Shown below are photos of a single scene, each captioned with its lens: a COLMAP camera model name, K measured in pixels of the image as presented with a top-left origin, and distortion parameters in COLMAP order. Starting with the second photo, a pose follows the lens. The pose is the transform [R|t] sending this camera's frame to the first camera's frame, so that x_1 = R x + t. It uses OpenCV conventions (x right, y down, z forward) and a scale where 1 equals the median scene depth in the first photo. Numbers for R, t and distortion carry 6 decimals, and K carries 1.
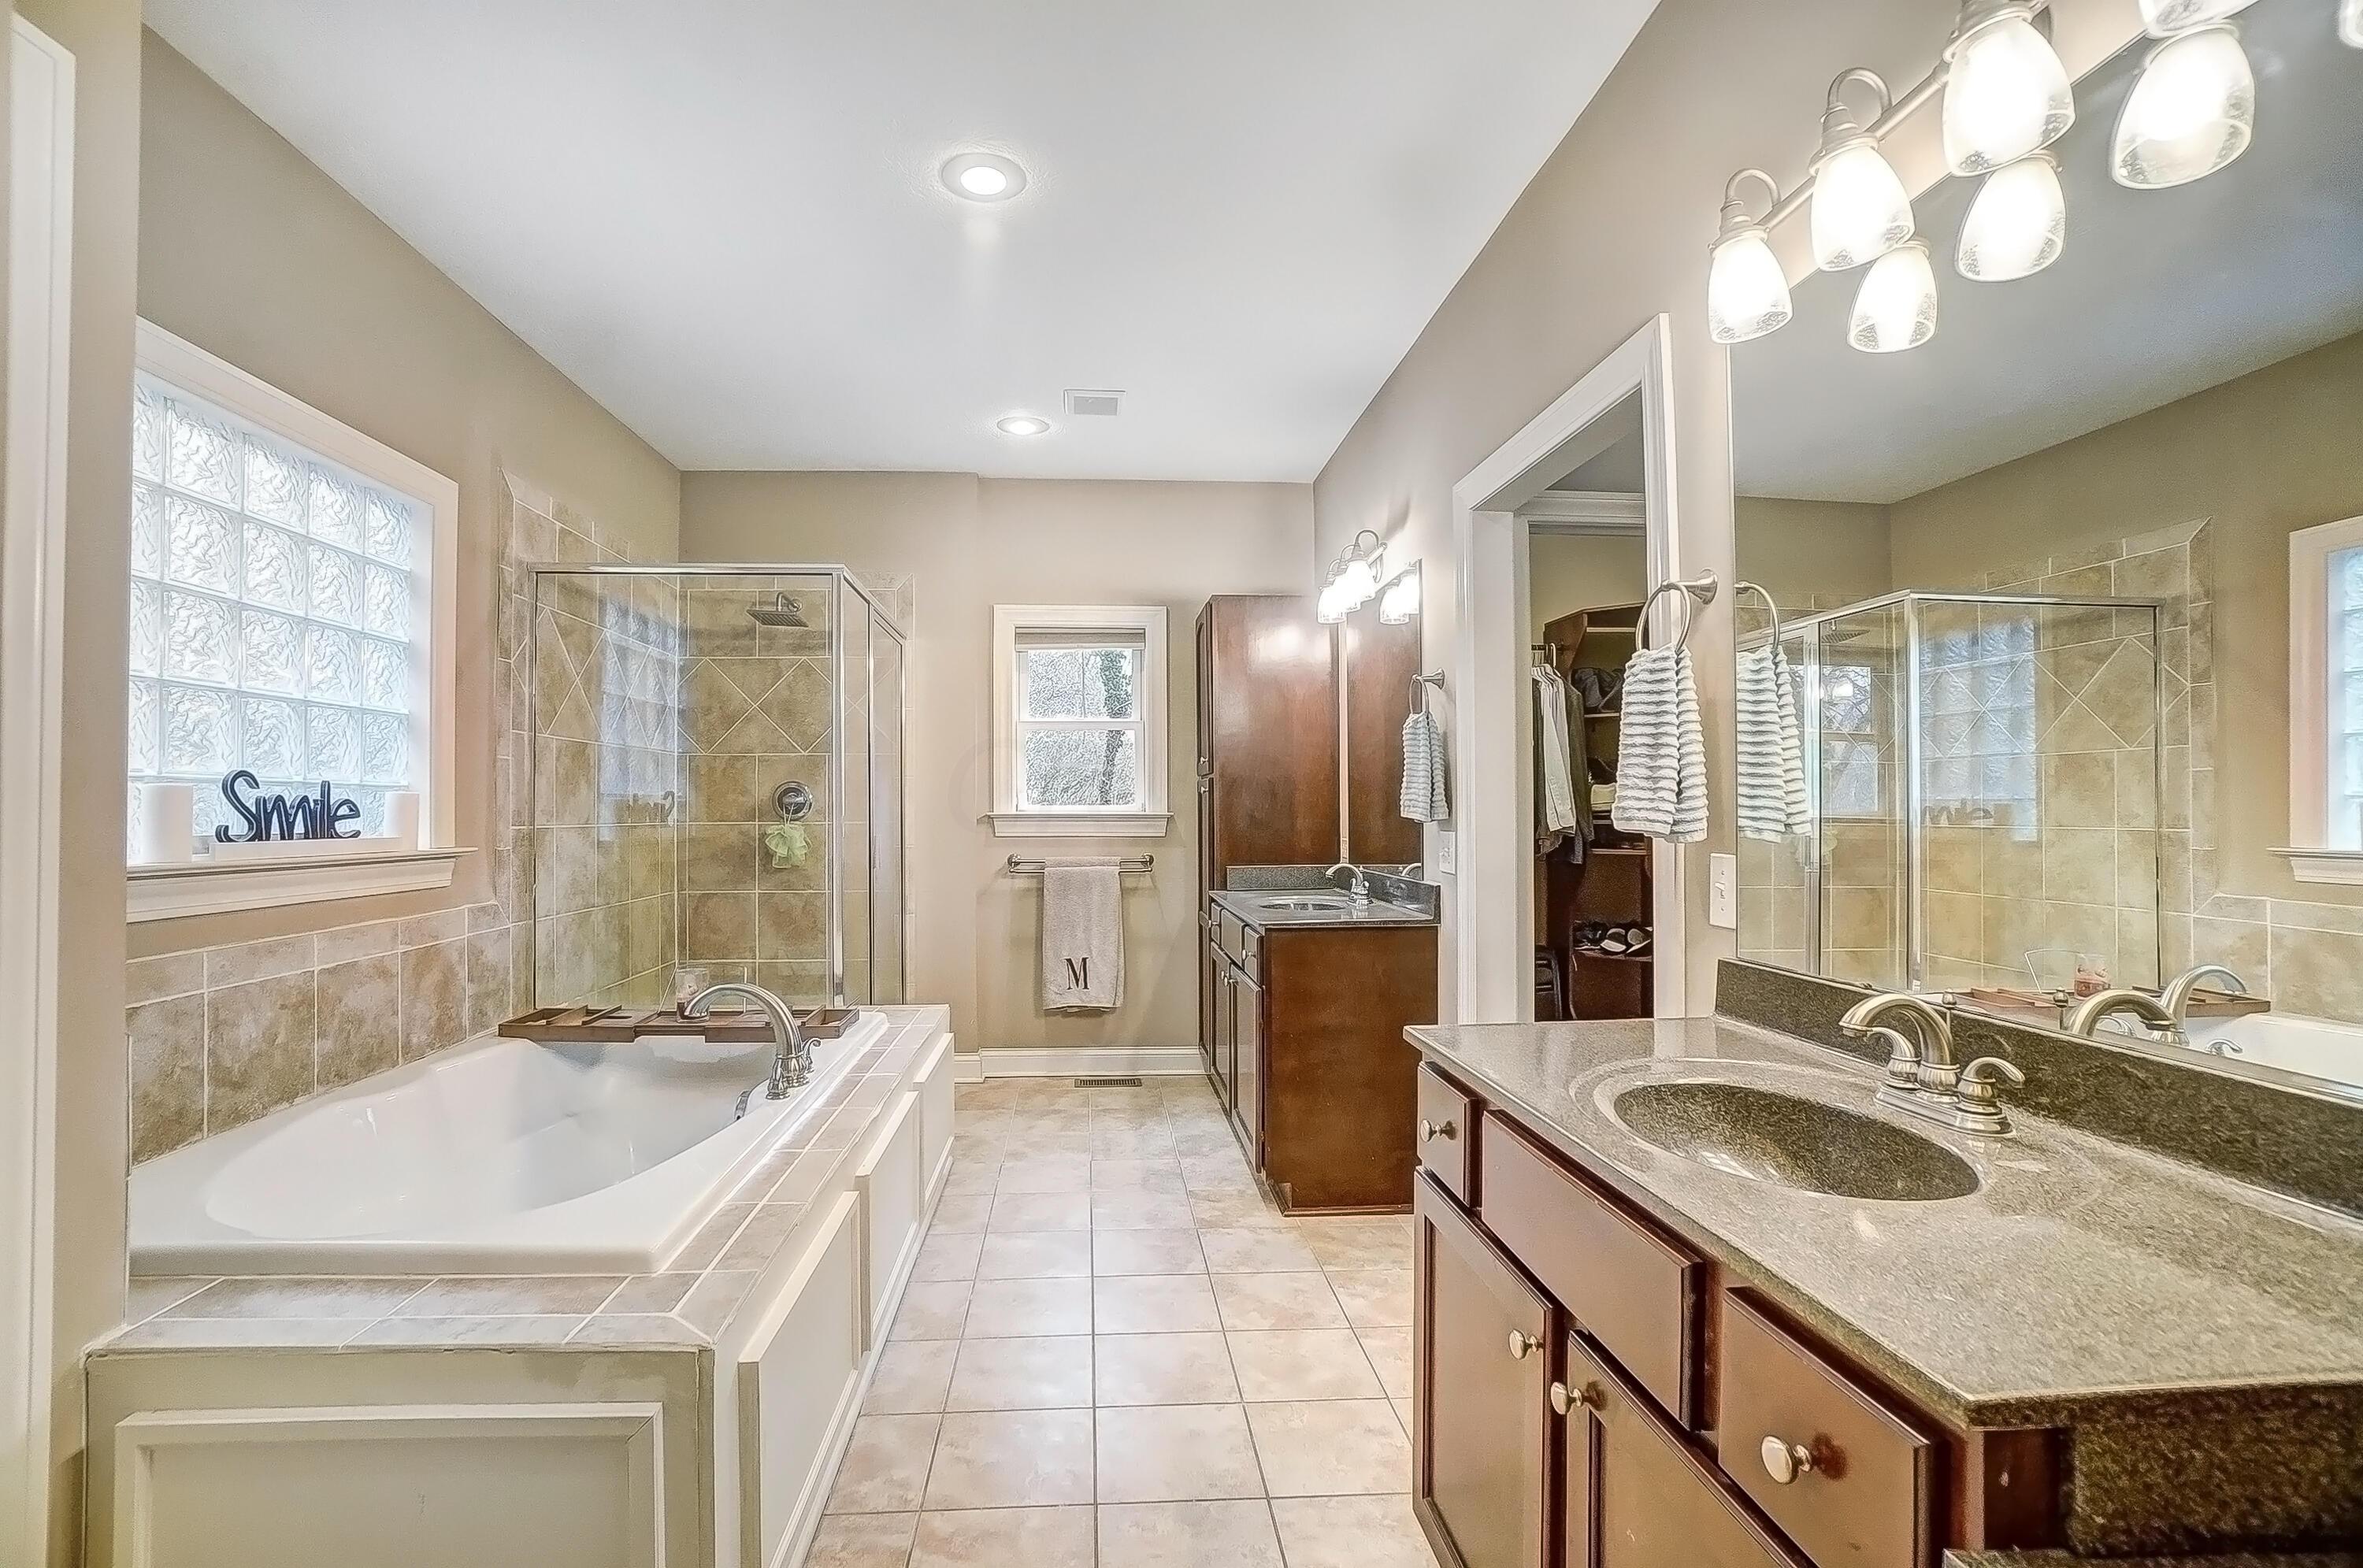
lens RADIAL K [[1042.3, 0, 1170.5], [0, 1042.3, 795.9], [0, 0, 1]] dist [-0.021731, 0.011873]
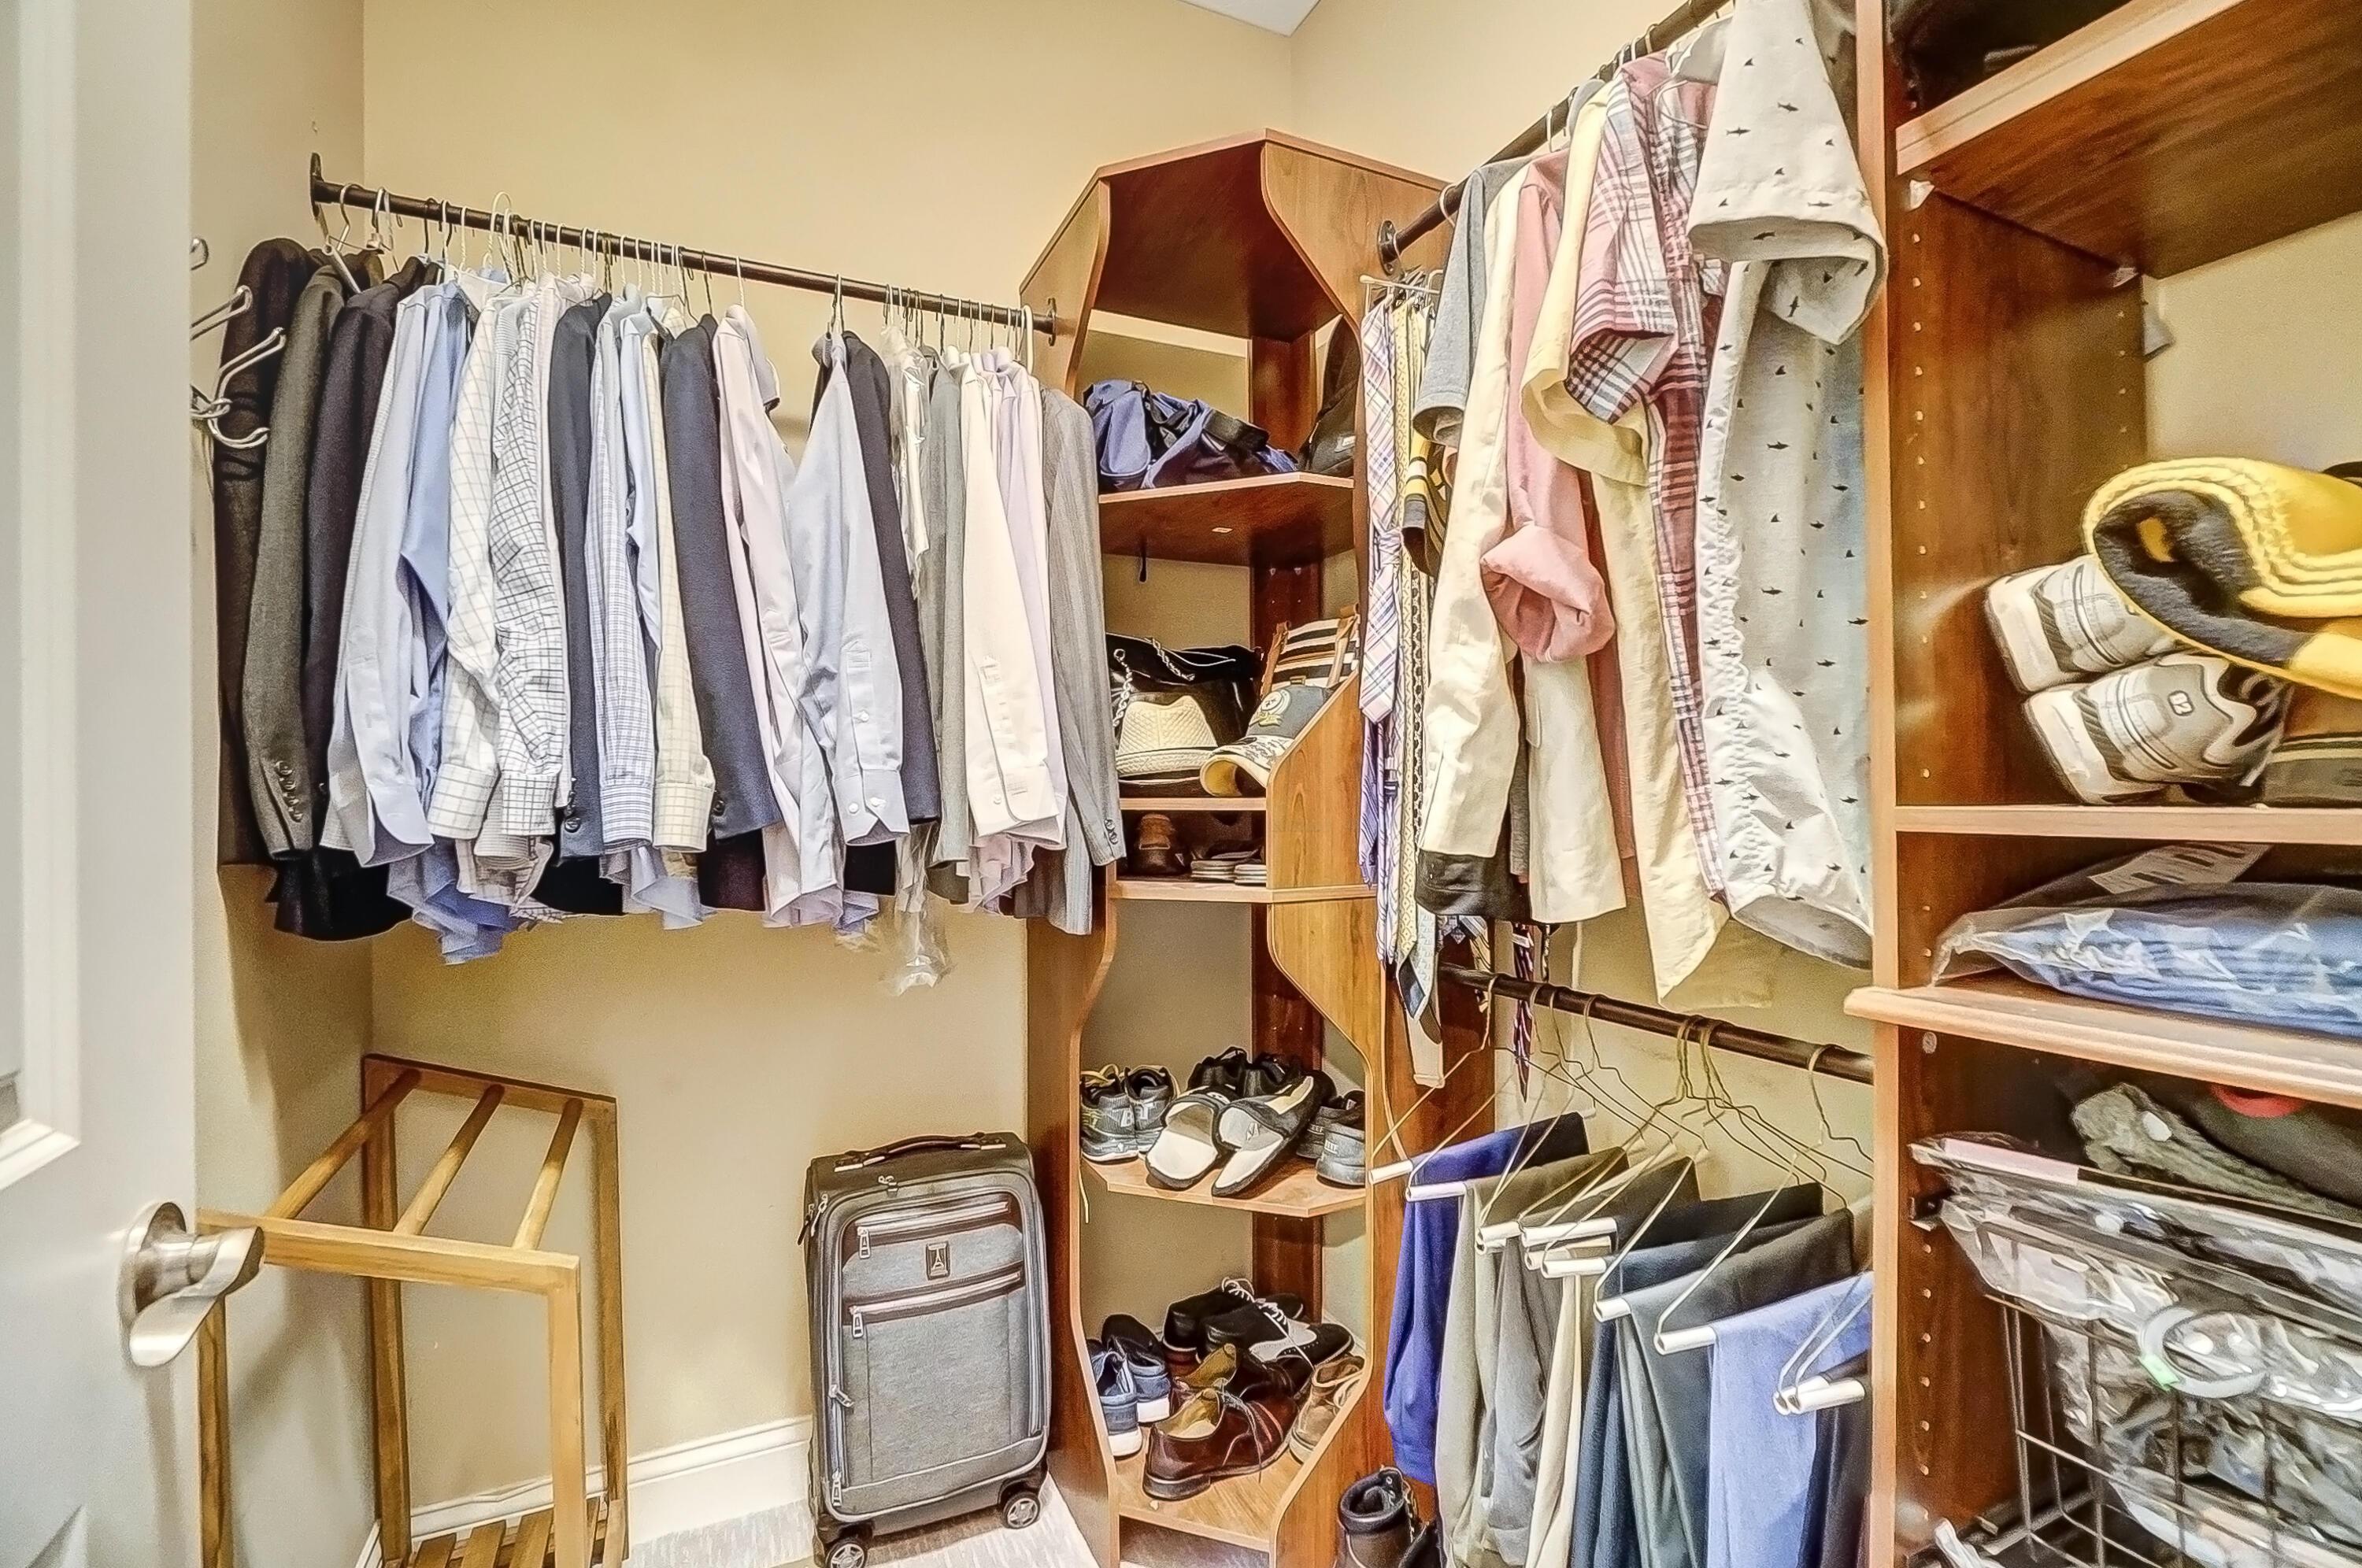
lens RADIAL K [[1041.8, 0, 1175.2], [0, 1041.8, 800.0], [0, 0, 1]] dist [-0.021731, 0.011873]
pose [[0.934931, -0.004509, 0.354800, 0.299086], [0.001588, 0.999962, 0.008525, 0.020645], [-0.354825, -0.007407, 0.934903, 0.669560]]
